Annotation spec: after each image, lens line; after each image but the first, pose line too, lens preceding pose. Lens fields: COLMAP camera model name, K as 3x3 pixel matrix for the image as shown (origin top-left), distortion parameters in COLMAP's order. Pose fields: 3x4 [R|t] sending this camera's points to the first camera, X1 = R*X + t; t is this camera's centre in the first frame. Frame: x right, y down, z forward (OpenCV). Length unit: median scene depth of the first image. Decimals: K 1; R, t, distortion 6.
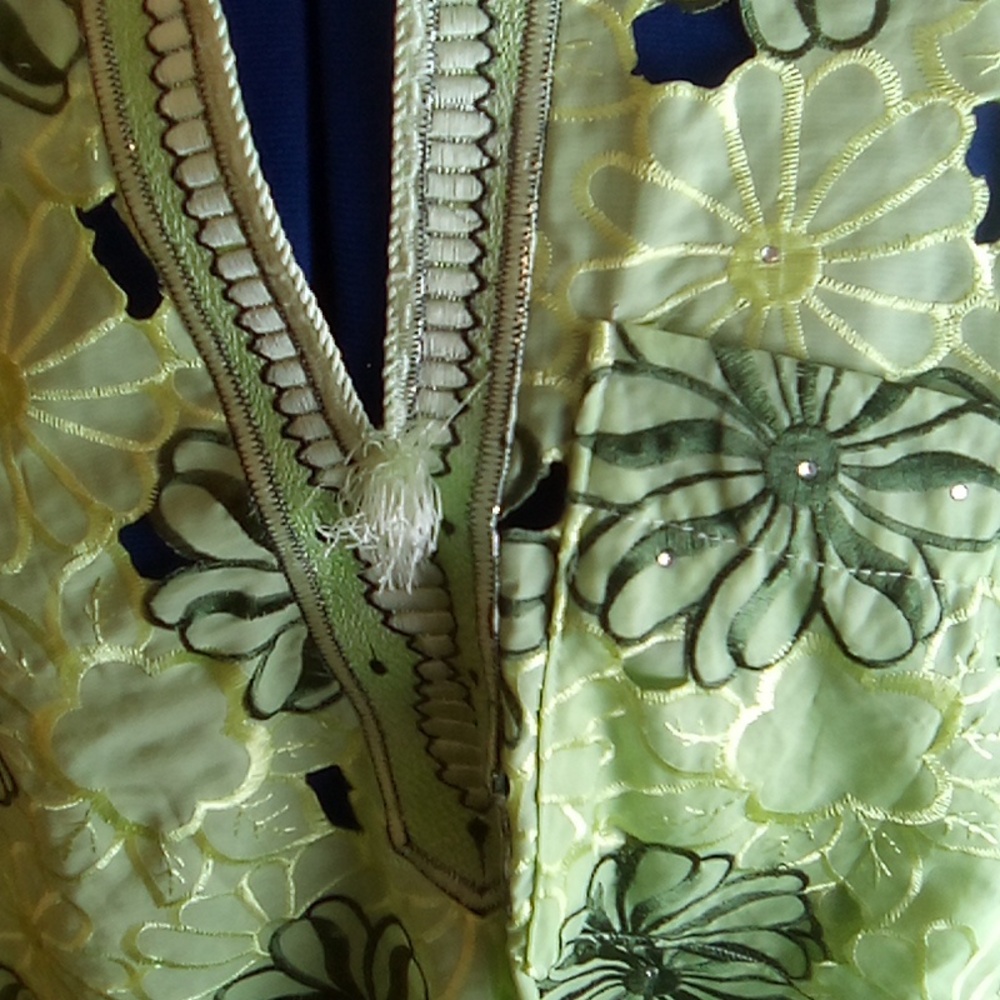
lens RADIAL K [[1306.3, 0, 485.7], [0, 1306.3, 500.1], [0, 0, 1]] dist [-0.013354, -0.088982]
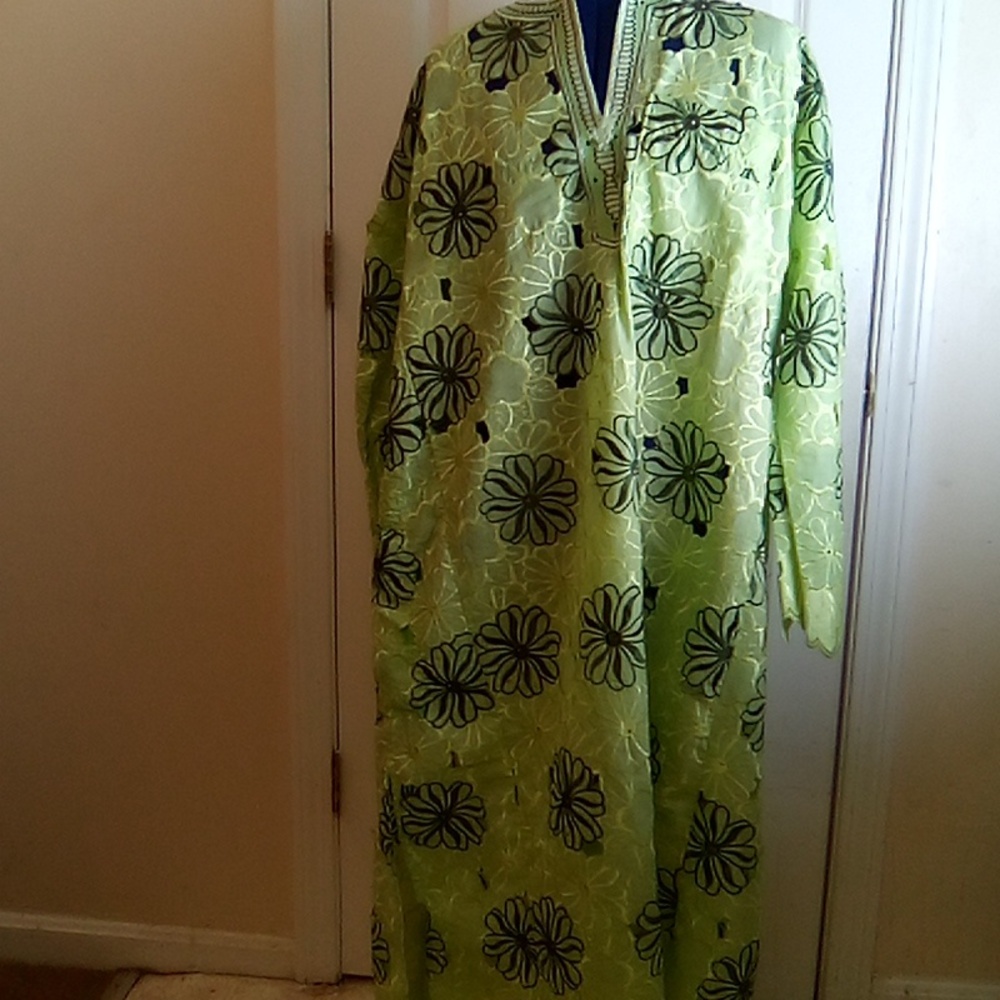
lens RADIAL K [[1306.3, 0, 485.7], [0, 1306.3, 500.1], [0, 0, 1]] dist [-0.013354, -0.088982]
pose [[0.987266, 0.081954, -0.136341, 0.254333], [-0.127001, 0.922180, -0.365314, 2.985527], [0.095792, 0.377978, 0.920846, -2.832585]]
